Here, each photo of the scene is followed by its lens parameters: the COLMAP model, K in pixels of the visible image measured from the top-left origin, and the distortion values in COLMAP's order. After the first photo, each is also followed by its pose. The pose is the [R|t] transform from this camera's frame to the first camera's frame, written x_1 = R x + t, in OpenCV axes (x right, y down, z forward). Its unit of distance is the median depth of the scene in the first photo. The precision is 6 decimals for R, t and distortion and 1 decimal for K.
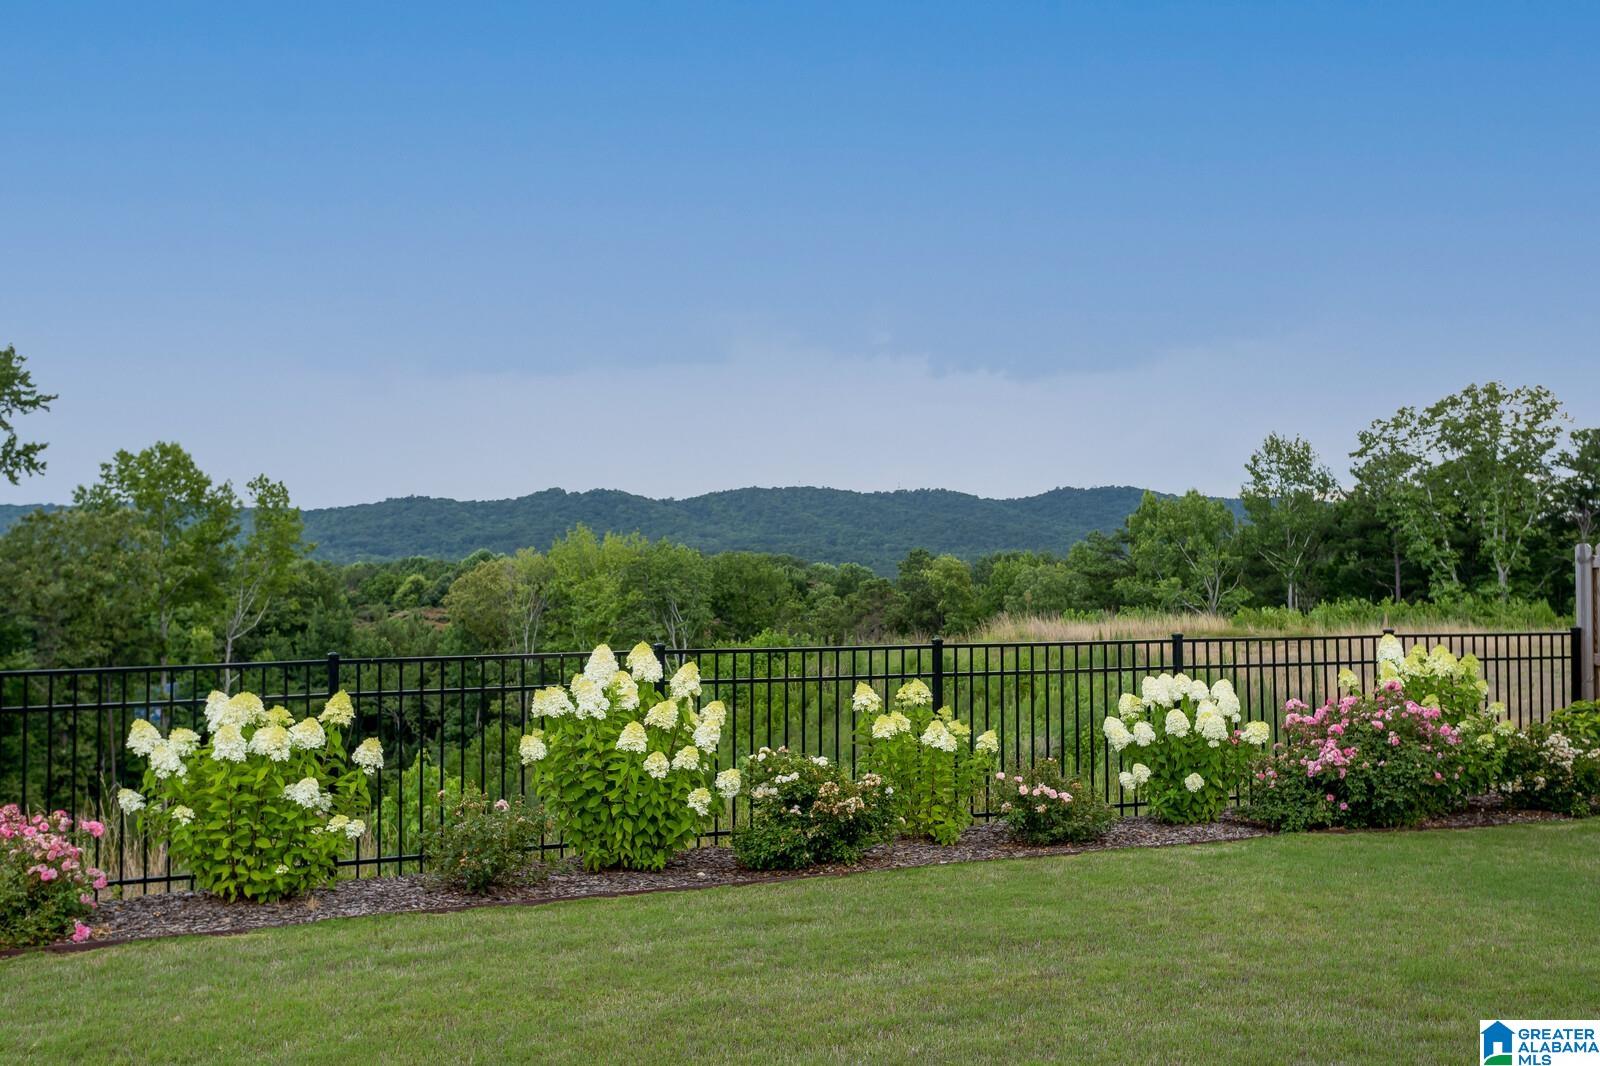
lens RADIAL K [[1560.7, 0, 805.3], [0, 1560.7, 527.8], [0, 0, 1]] dist [0.004694, 0.000000]
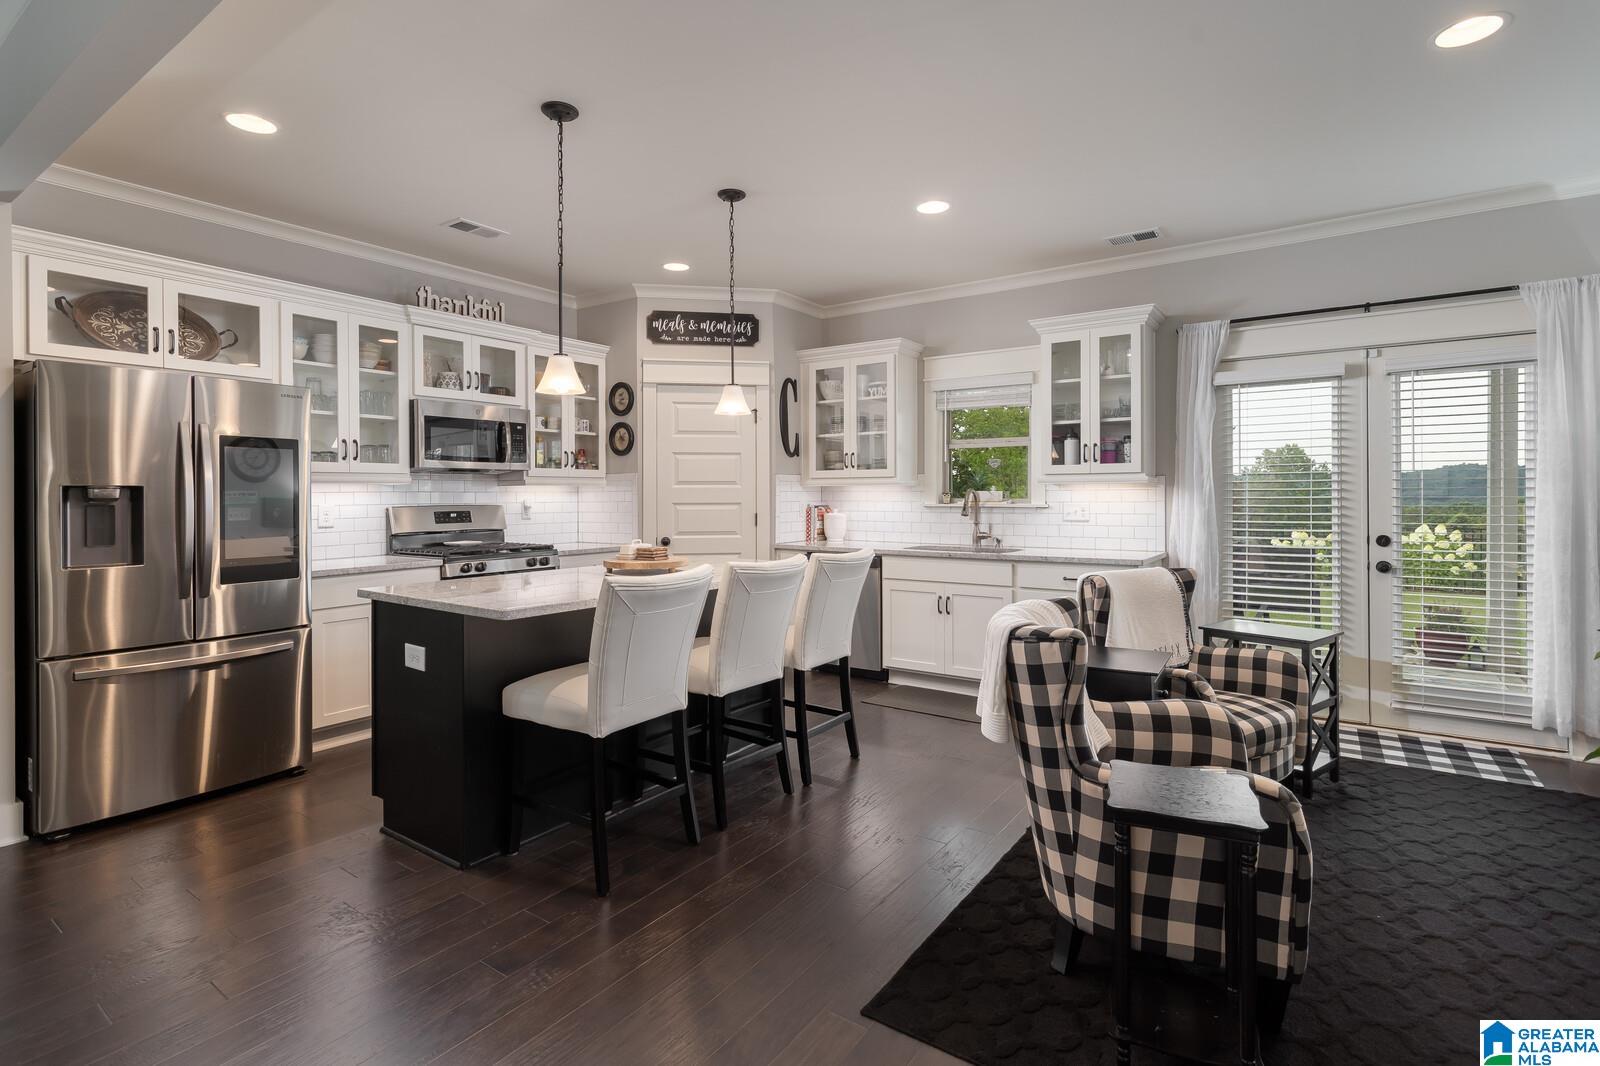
lens RADIAL K [[763.4, 0, 807.1], [0, 763.4, 495.1], [0, 0, 1]] dist [-0.003216, 0.003825]
pose [[0.576395, -0.006424, -0.817146, 0.459292], [0.017024, 0.999846, 0.004148, -0.015863], [0.816994, -0.016302, 0.576416, -1.049474]]
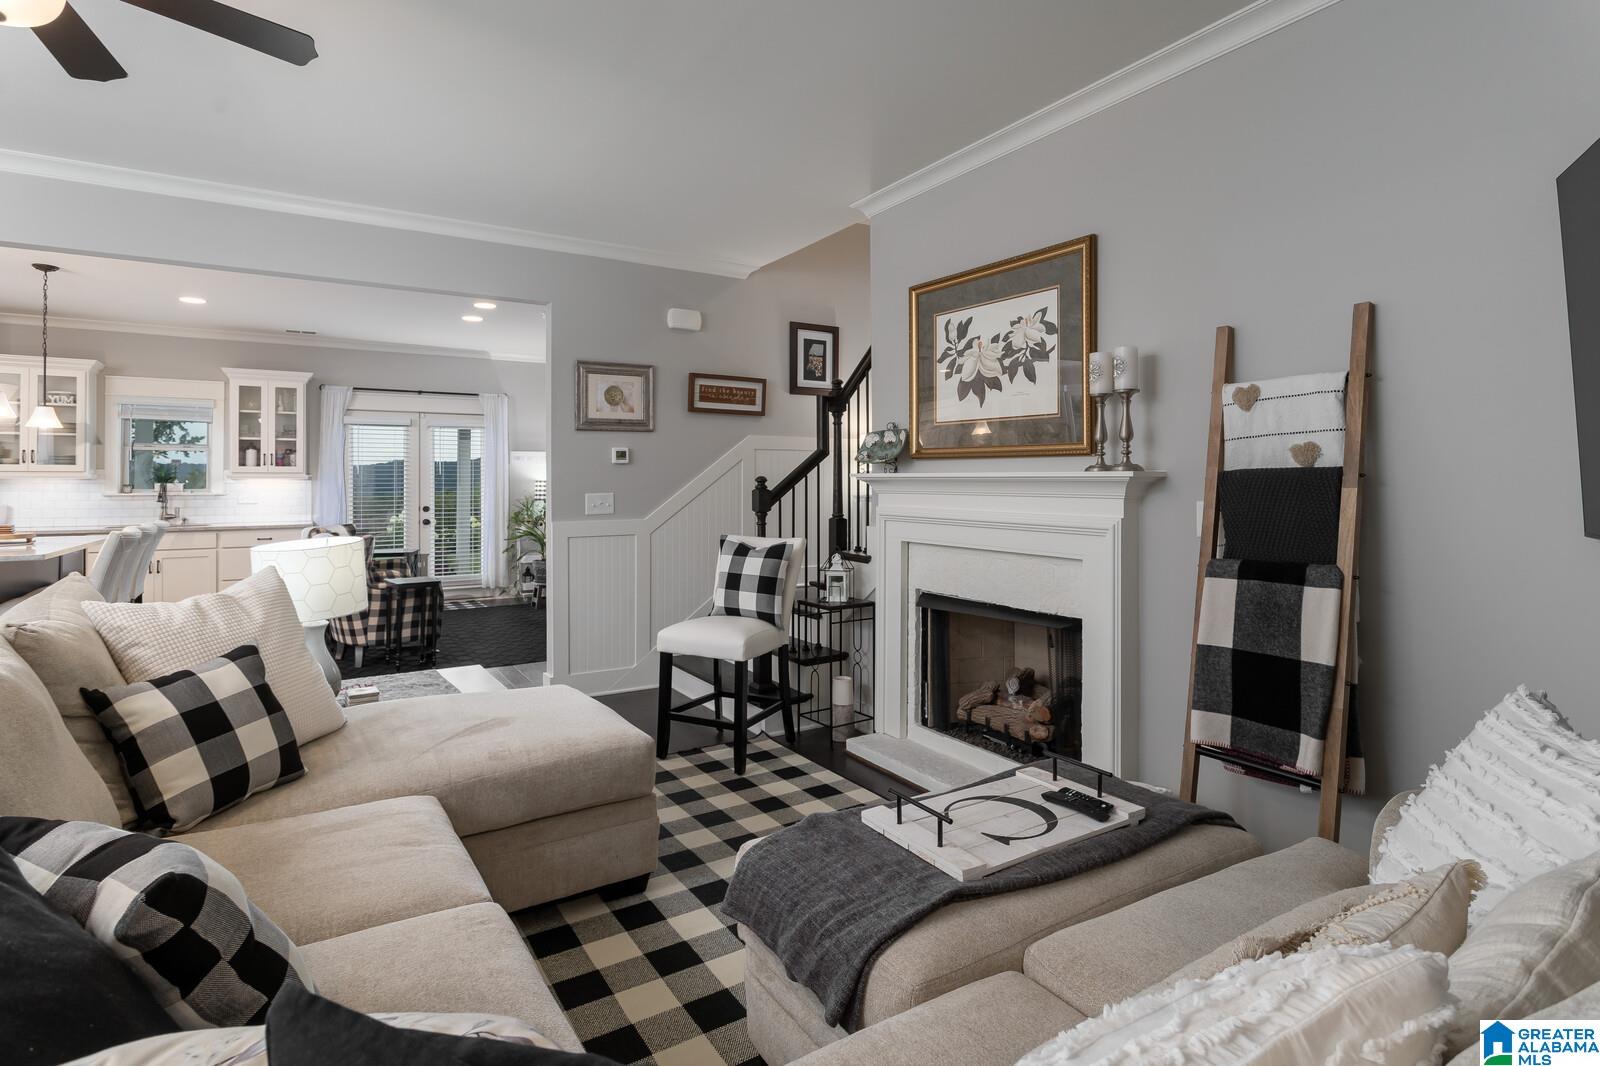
lens RADIAL K [[796.1, 0, 791.0], [0, 796.1, 475.1], [0, 0, 1]] dist [-0.016807, 0.000685]
pose [[0.979352, -0.003783, 0.202127, 0.697802], [0.002917, 0.999985, 0.004583, -0.048916], [-0.202141, -0.003899, 0.979349, -2.853666]]
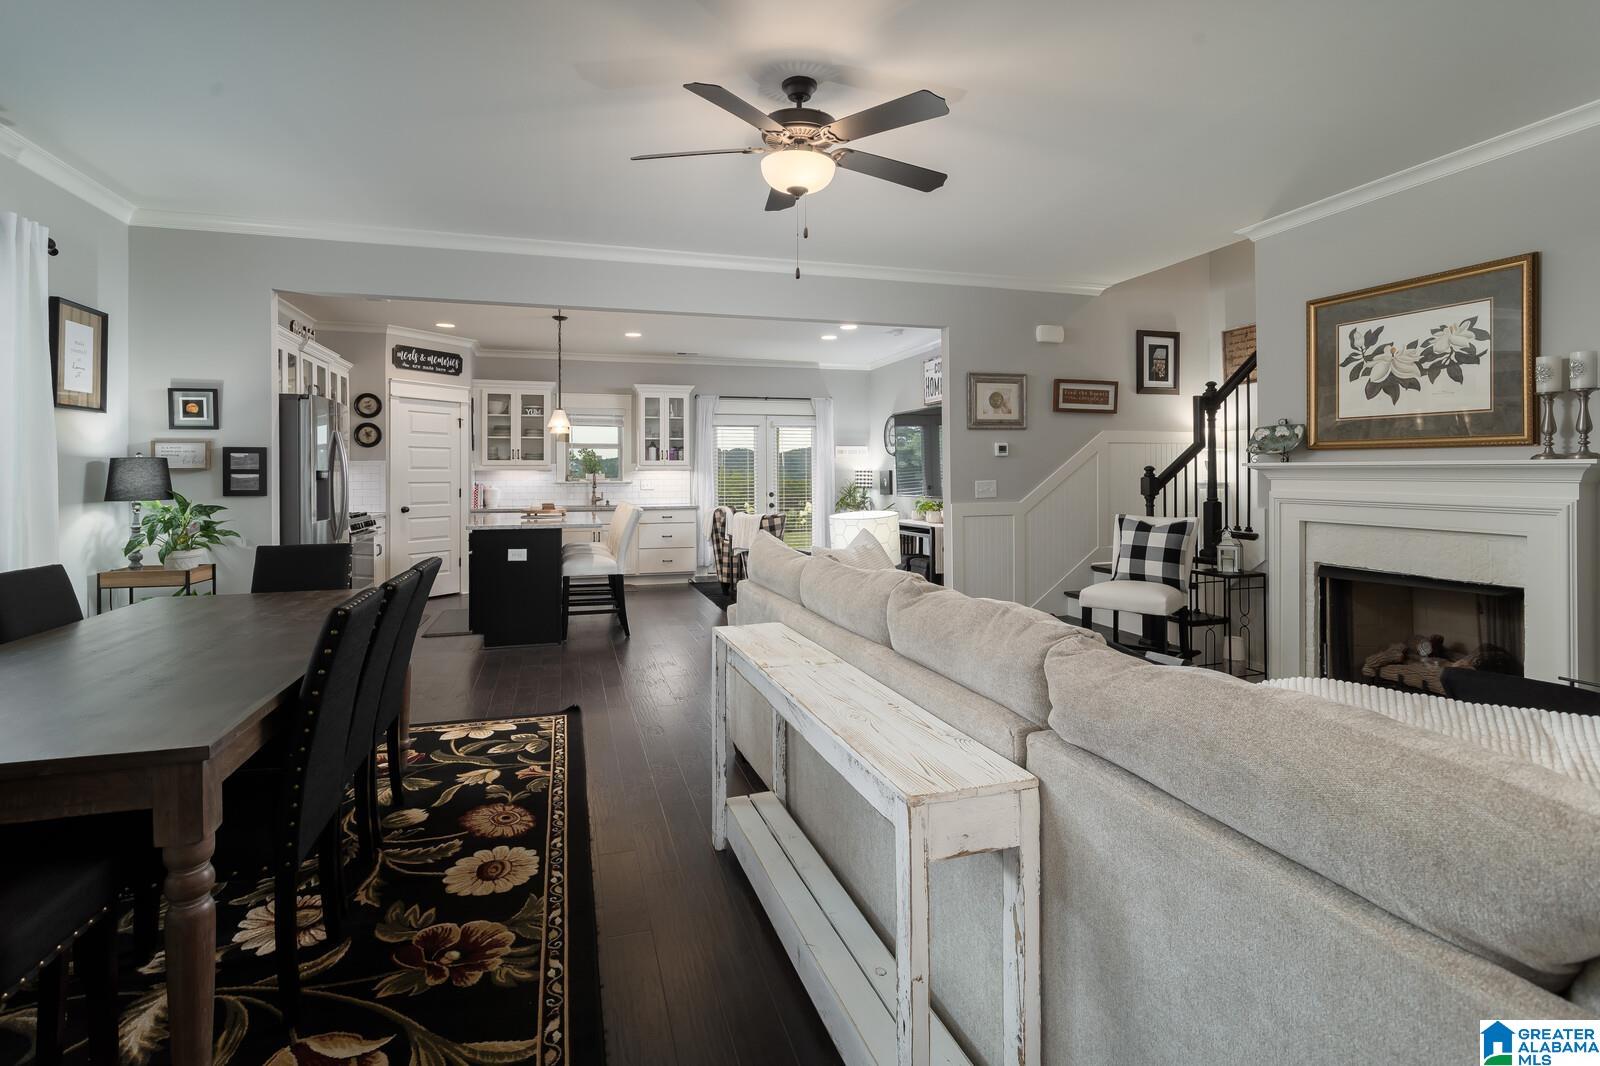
lens RADIAL K [[763.4, 0, 785.2], [0, 763.4, 468.8], [0, 0, 1]] dist [-0.003216, 0.003825]
pose [[0.997777, -0.008152, -0.066134, 0.161268], [0.008572, 0.999945, 0.006072, -0.050822], [0.066080, -0.006626, 0.997792, -3.187394]]
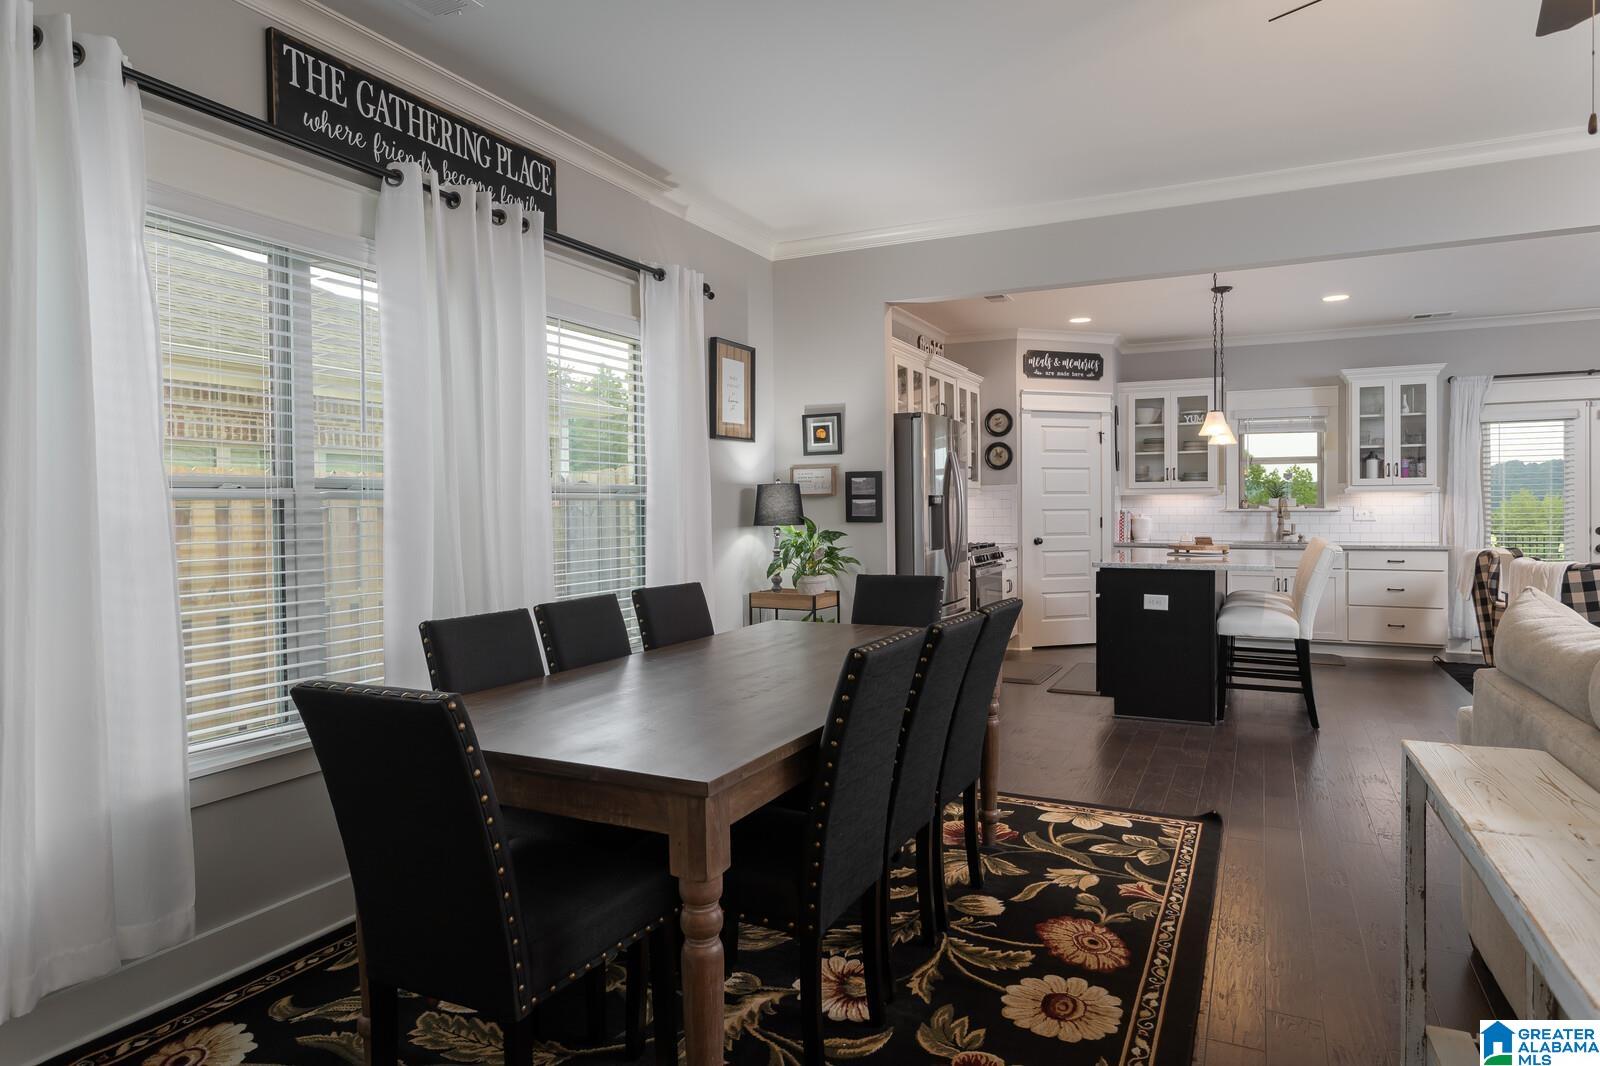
lens RADIAL K [[933.0, 0, 802.3], [0, 933.0, 520.1], [0, 0, 1]] dist [-0.008027, -0.000108]
pose [[0.689947, 0.001318, -0.723859, 0.209510], [0.020342, 0.999568, 0.021209, -0.038923], [0.723574, -0.029358, 0.689622, -3.038261]]
